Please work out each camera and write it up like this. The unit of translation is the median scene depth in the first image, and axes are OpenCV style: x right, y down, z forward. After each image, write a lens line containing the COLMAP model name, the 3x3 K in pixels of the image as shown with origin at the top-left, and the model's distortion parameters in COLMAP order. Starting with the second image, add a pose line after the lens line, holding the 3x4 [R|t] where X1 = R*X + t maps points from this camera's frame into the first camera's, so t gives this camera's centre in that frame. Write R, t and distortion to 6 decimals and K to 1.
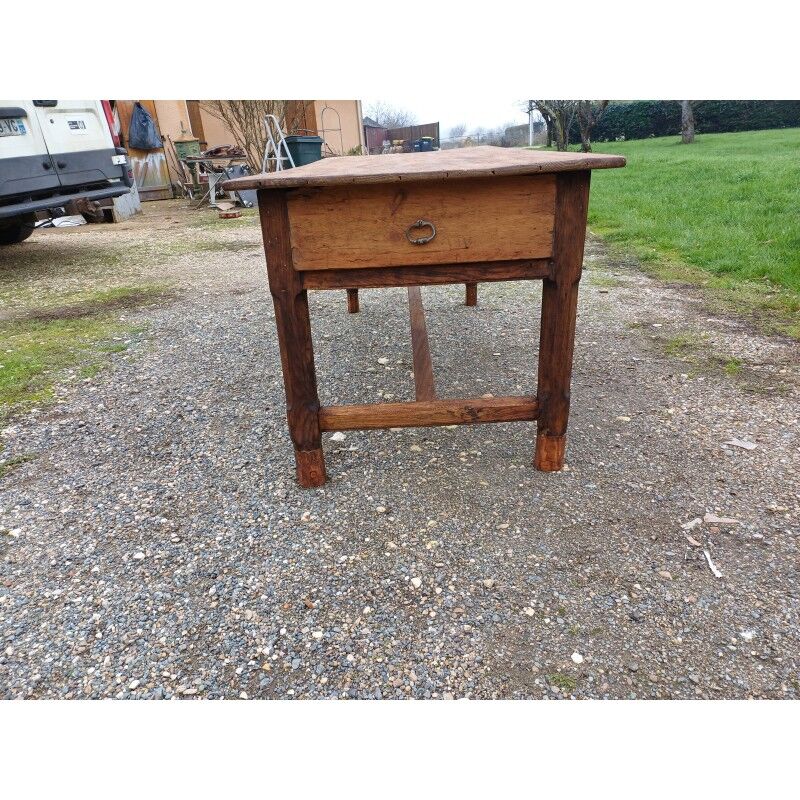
lens RADIAL K [[580.2, 0, 398.2], [0, 580.2, 405.3], [0, 0, 1]] dist [0.073132, -0.062321]
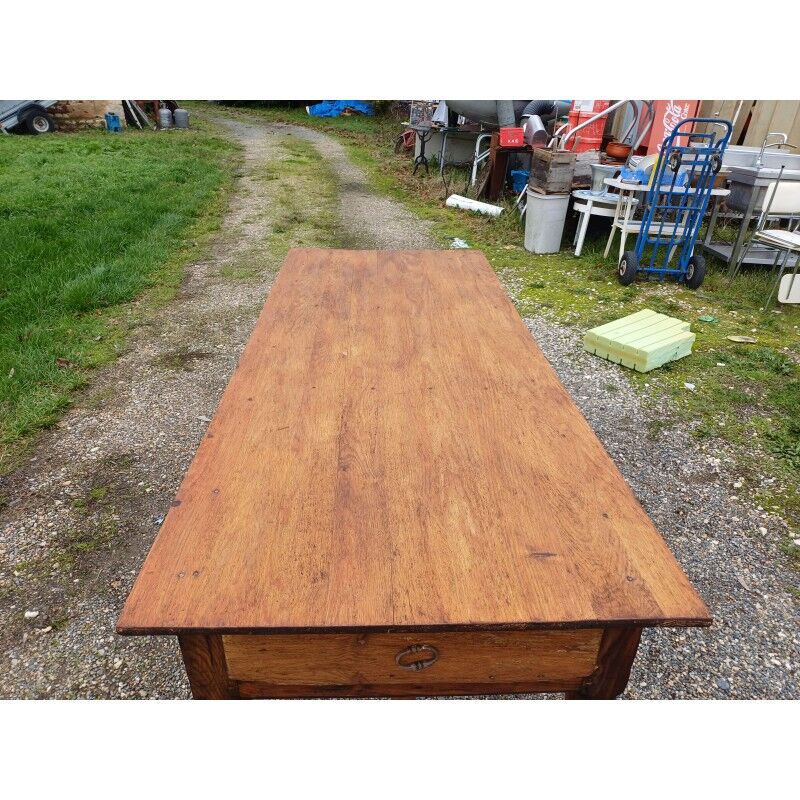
lens RADIAL K [[580.2, 0, 398.2], [0, 580.2, 405.3], [0, 0, 1]] dist [0.073132, -0.062321]
pose [[-0.998711, 0.048892, -0.013660, 0.046536], [0.017914, 0.591215, 0.806315, -1.419562], [0.047498, 0.805031, -0.591328, 2.159989]]
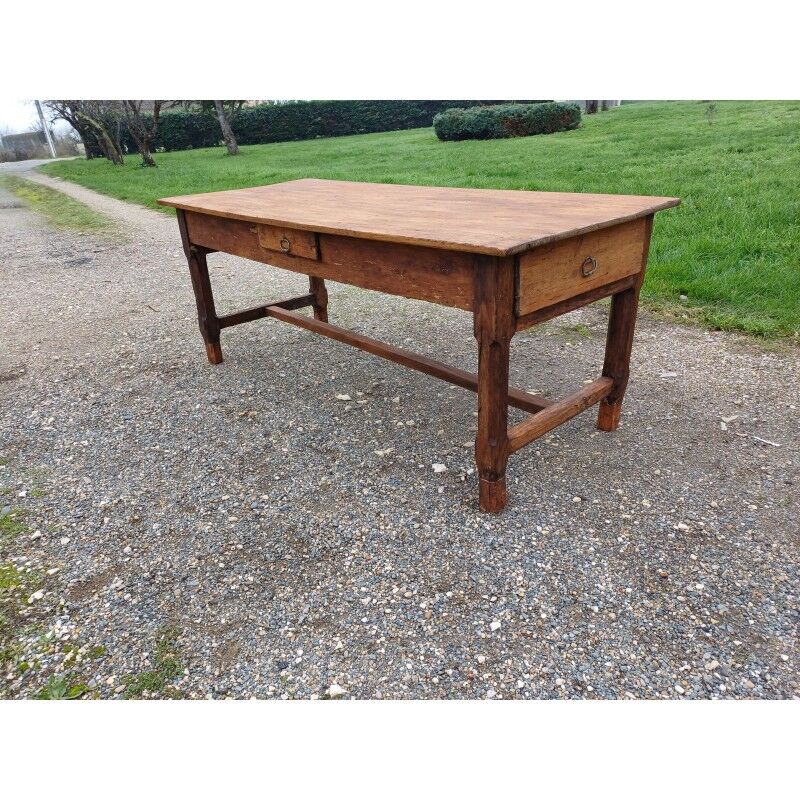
lens RADIAL K [[580.2, 0, 398.2], [0, 580.2, 405.3], [0, 0, 1]] dist [0.073132, -0.062321]
pose [[0.747178, -0.279495, 0.602999, -0.938741], [0.286795, 0.954048, 0.086841, -0.205173], [-0.599561, 0.108052, 0.793001, 0.246981]]
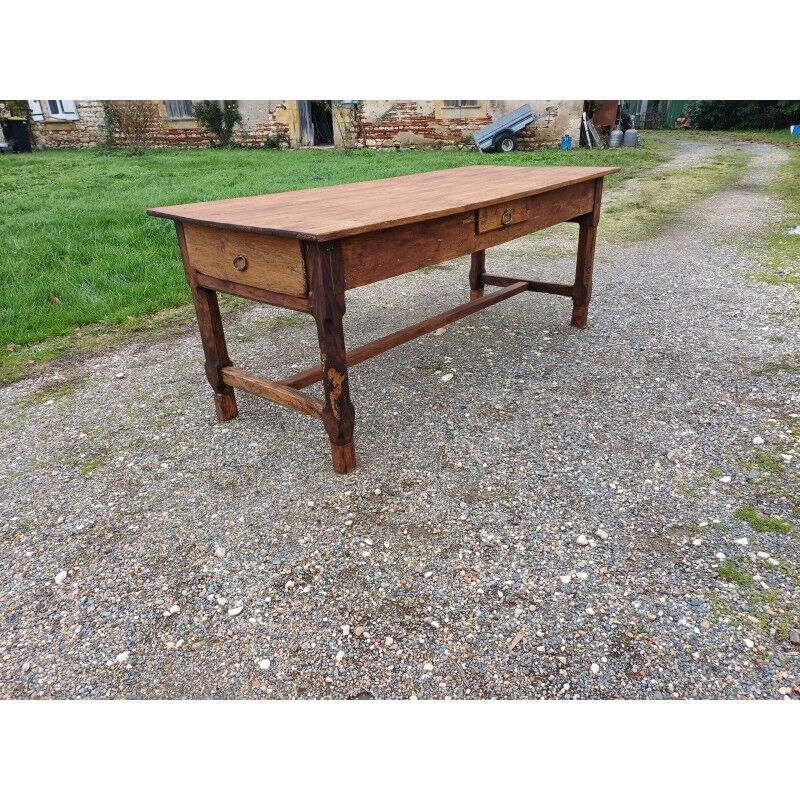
lens RADIAL K [[589.6, 0, 404.3], [0, 589.6, 397.0], [0, 0, 1]] dist [0.074269, -0.062841]
pose [[-0.763154, -0.196002, 0.615775, -1.044760], [0.333587, 0.696624, 0.635165, -1.250205], [-0.553457, 0.690143, -0.466248, 2.594475]]
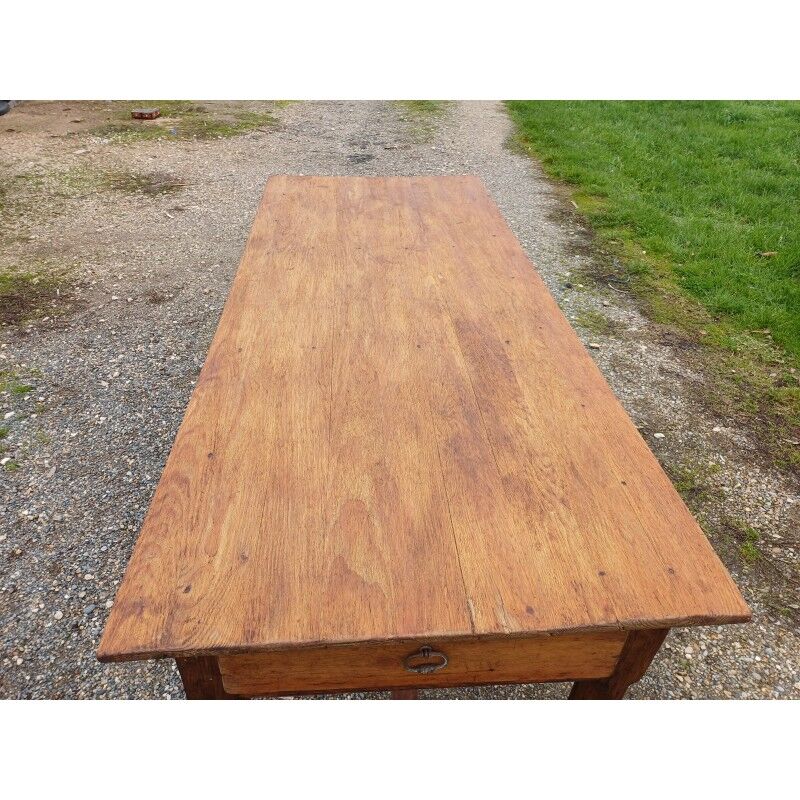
lens RADIAL K [[581.9, 0, 401.7], [0, 581.9, 403.9], [0, 0, 1]] dist [0.059872, -0.047351]
pose [[0.993688, 0.024570, 0.109455, -0.056573], [-0.047509, 0.976070, 0.212203, -0.613206], [-0.101622, -0.216064, 0.971076, 0.366048]]
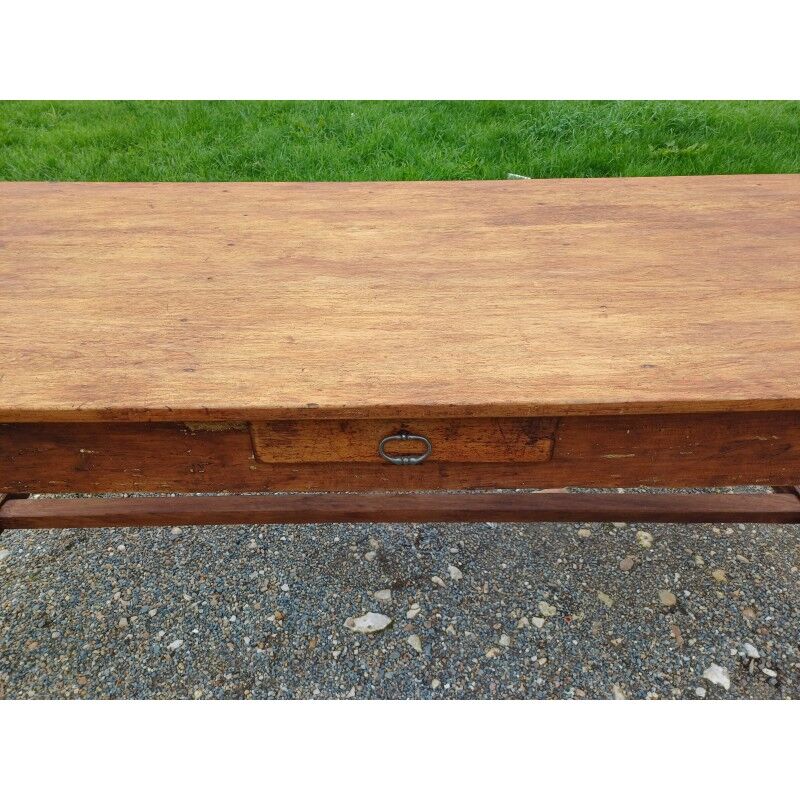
lens RADIAL K [[580.2, 0, 398.2], [0, 580.2, 405.3], [0, 0, 1]] dist [0.073132, -0.062321]
pose [[0.004716, -0.525122, 0.851014, -0.607620], [0.423307, 0.772062, 0.474058, -0.763947], [-0.905974, 0.358005, 0.225929, 1.316605]]
